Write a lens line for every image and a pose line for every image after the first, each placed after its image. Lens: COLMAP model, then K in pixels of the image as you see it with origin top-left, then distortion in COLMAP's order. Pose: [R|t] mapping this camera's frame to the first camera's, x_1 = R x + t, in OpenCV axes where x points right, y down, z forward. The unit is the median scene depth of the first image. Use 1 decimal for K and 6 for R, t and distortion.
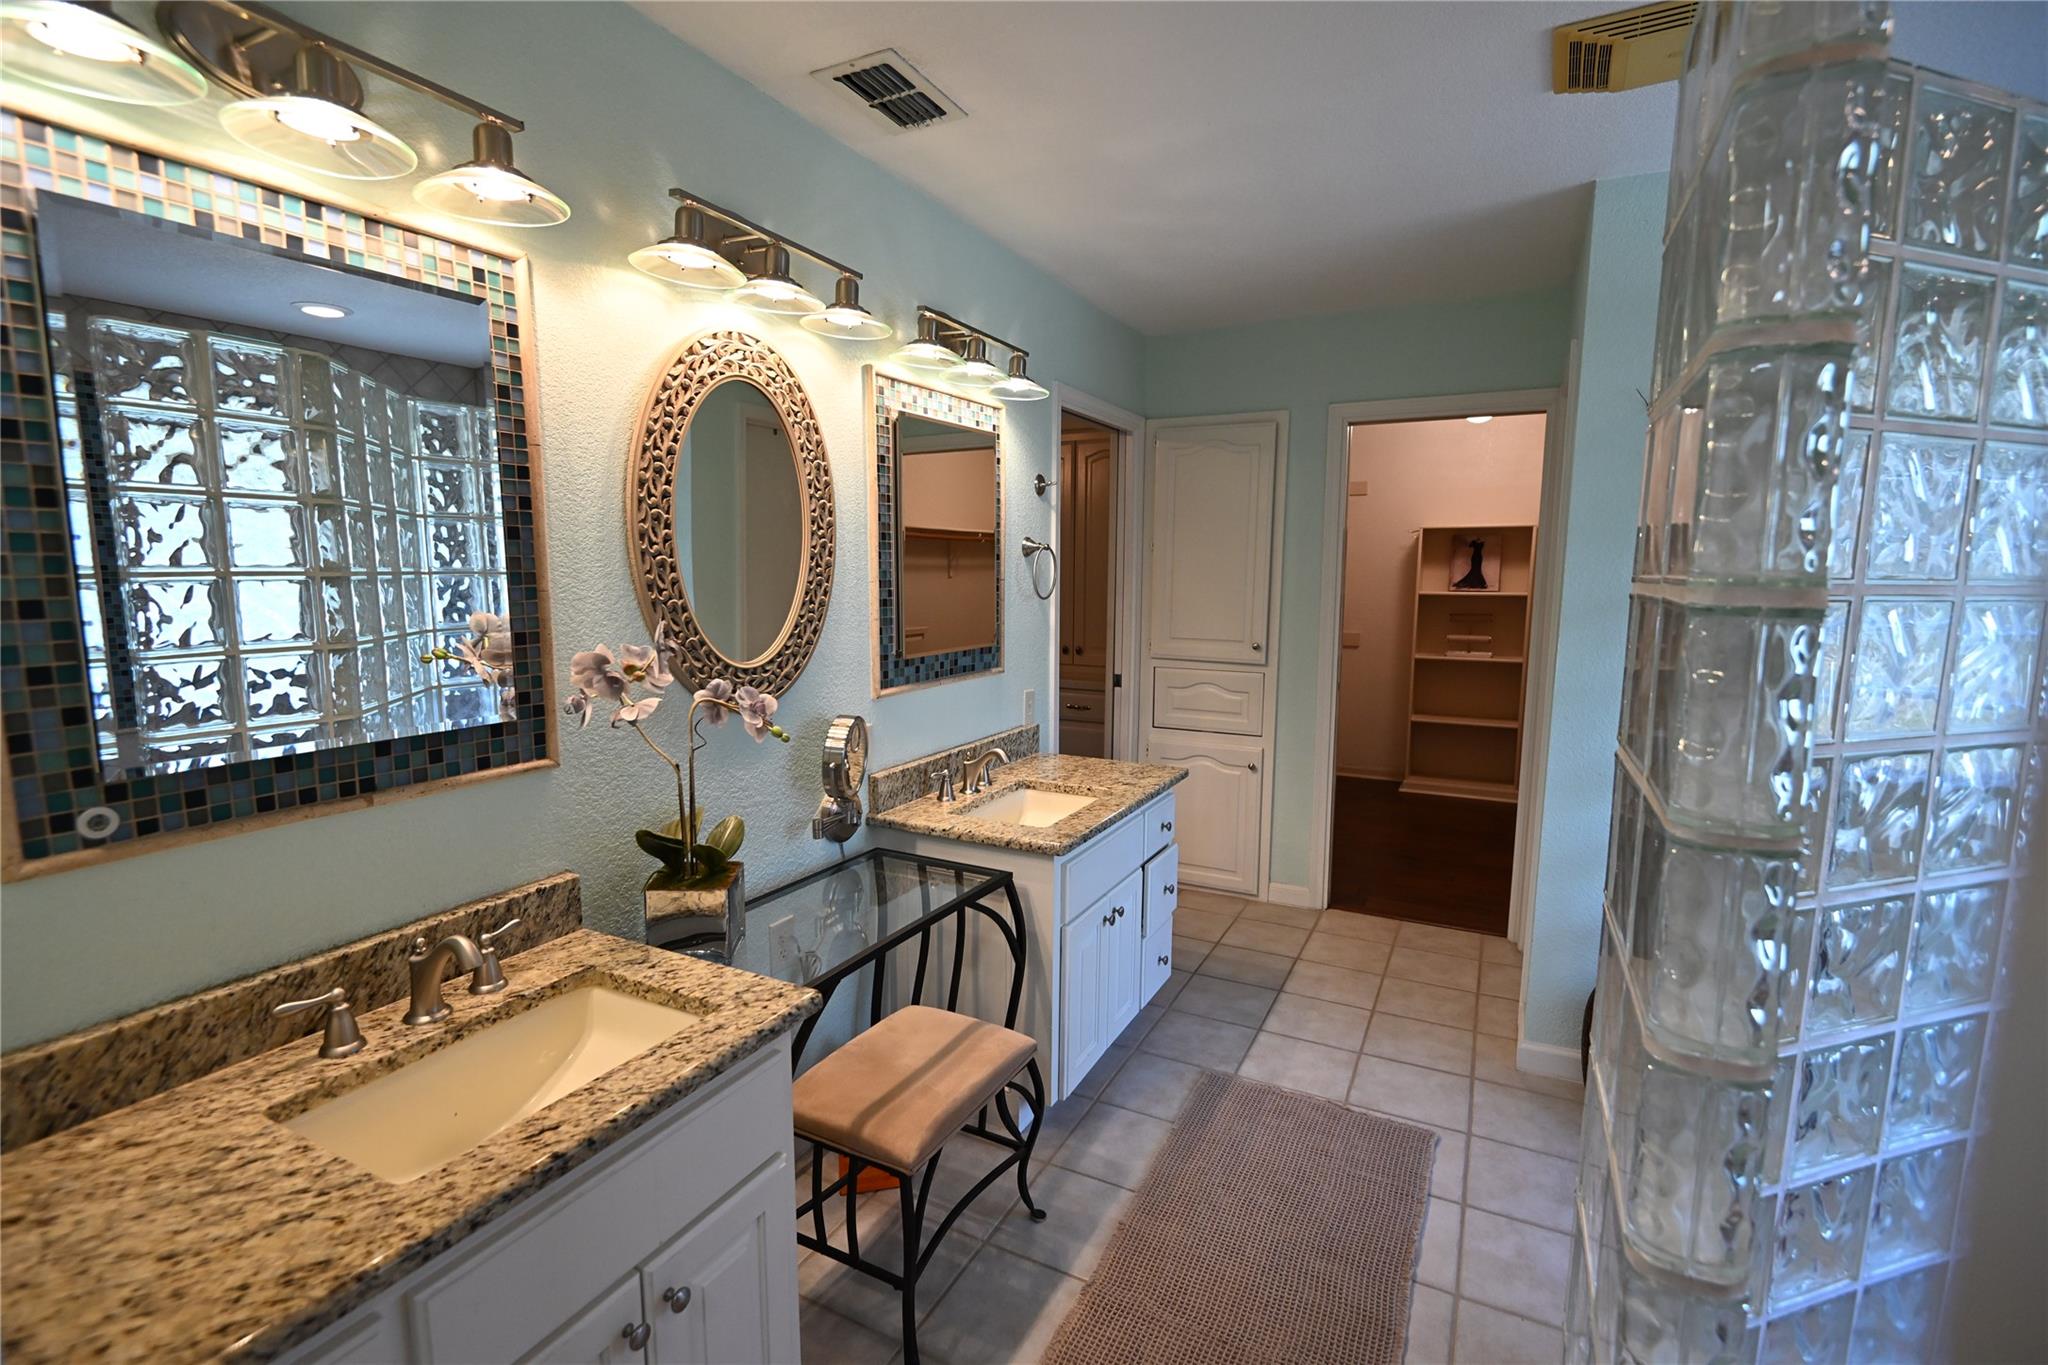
lens RADIAL K [[941.9, 0, 1022.0], [0, 941.9, 691.6], [0, 0, 1]] dist [-0.003405, -0.002283]
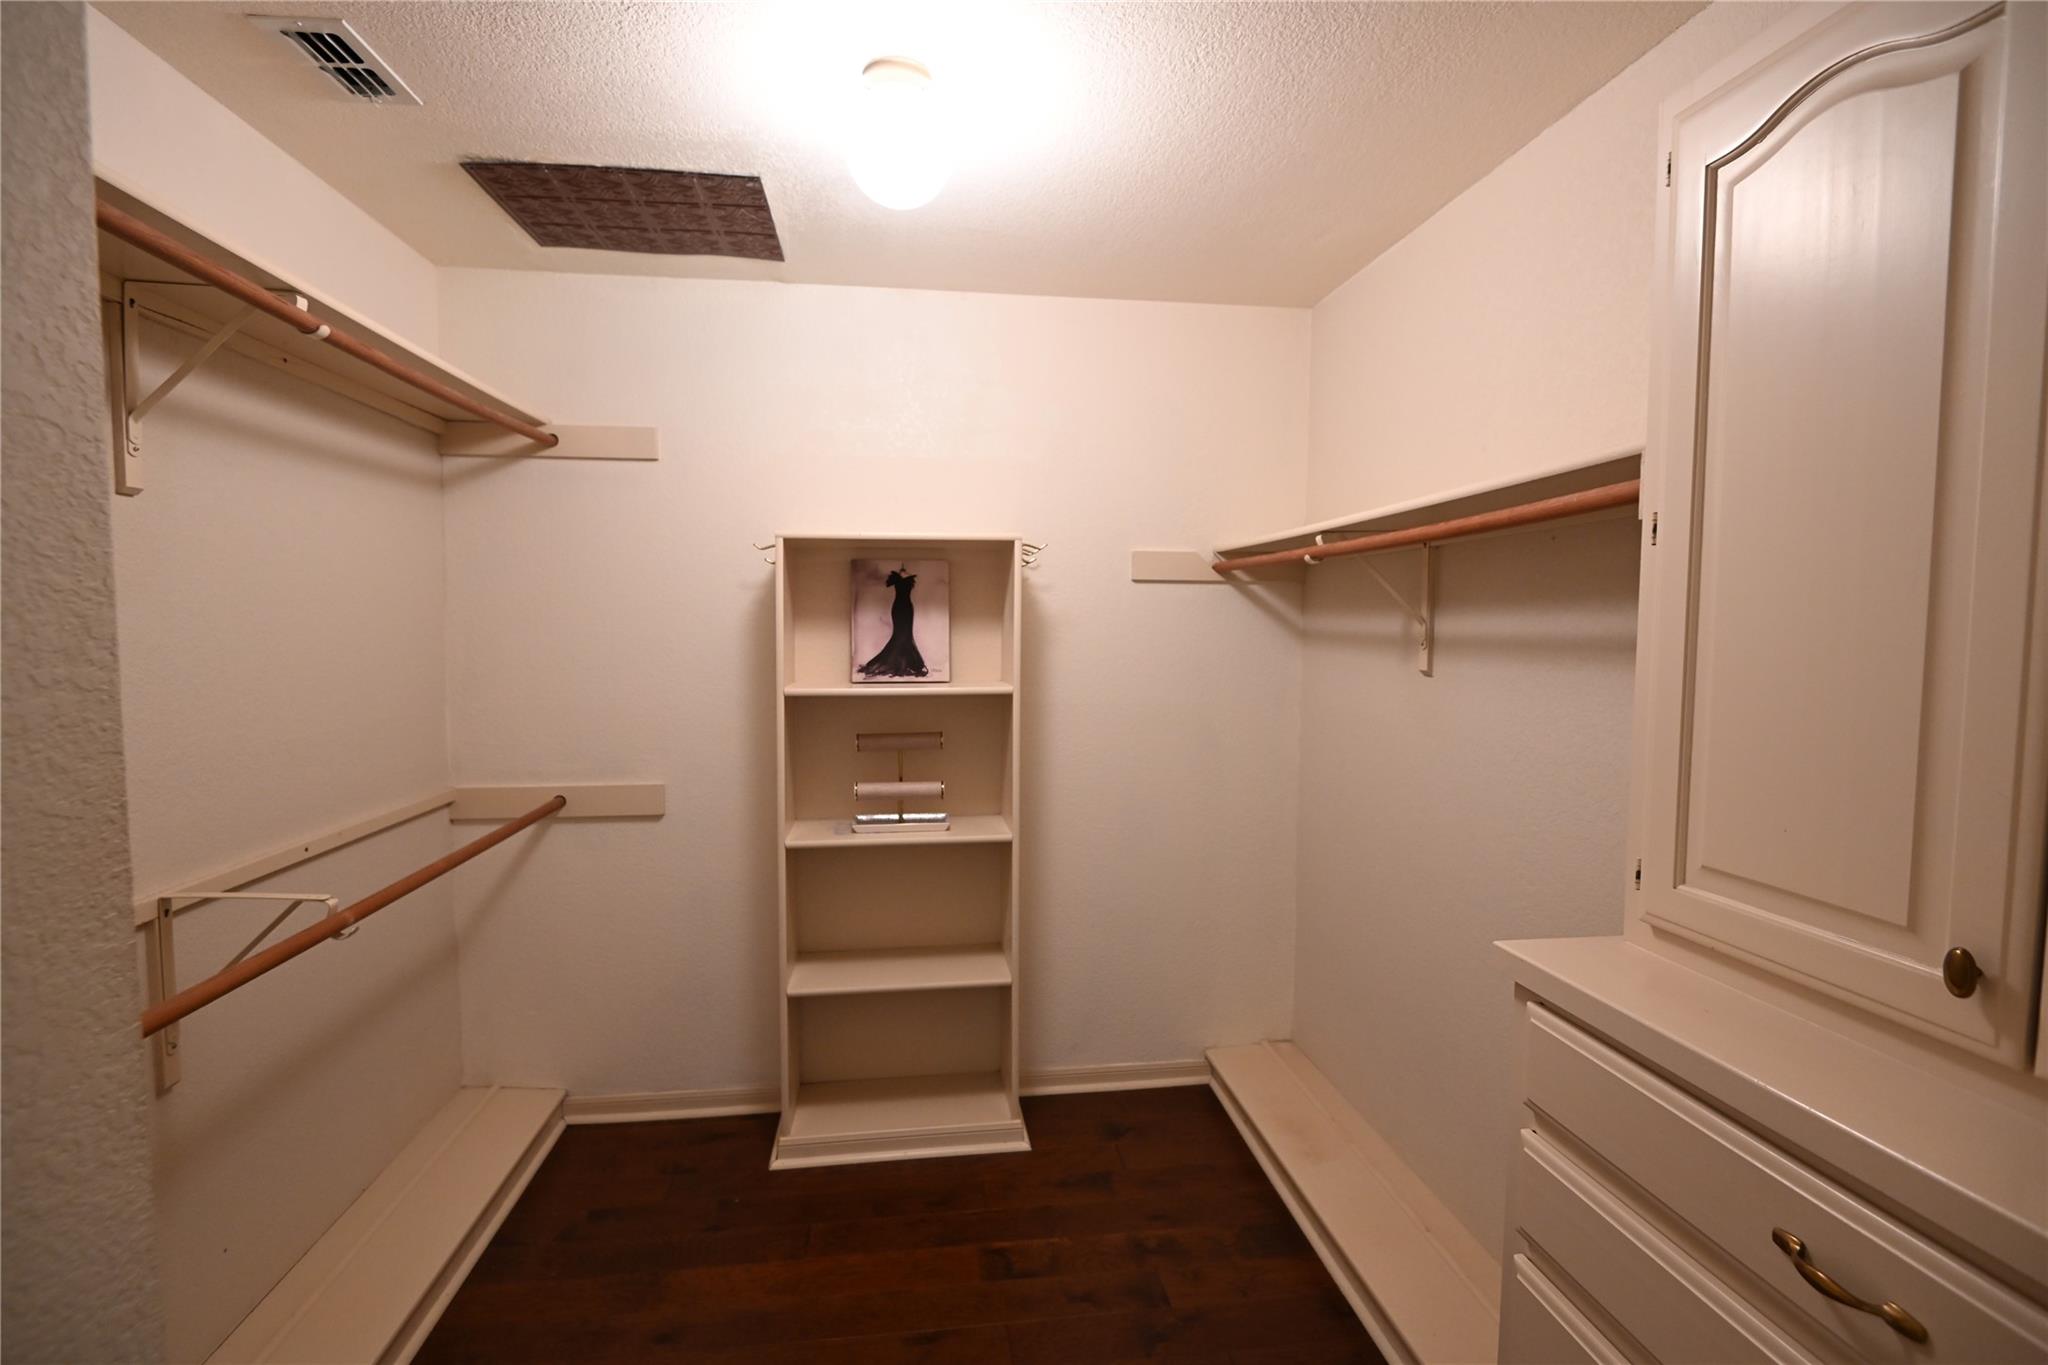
lens RADIAL K [[941.9, 0, 1029.4], [0, 941.9, 682.9], [0, 0, 1]] dist [-0.003405, -0.002283]
pose [[0.829152, -0.038394, 0.557704, 0.276782], [0.075897, 0.996133, -0.044262, -0.081095], [-0.553847, 0.079028, 0.828859, 0.587451]]
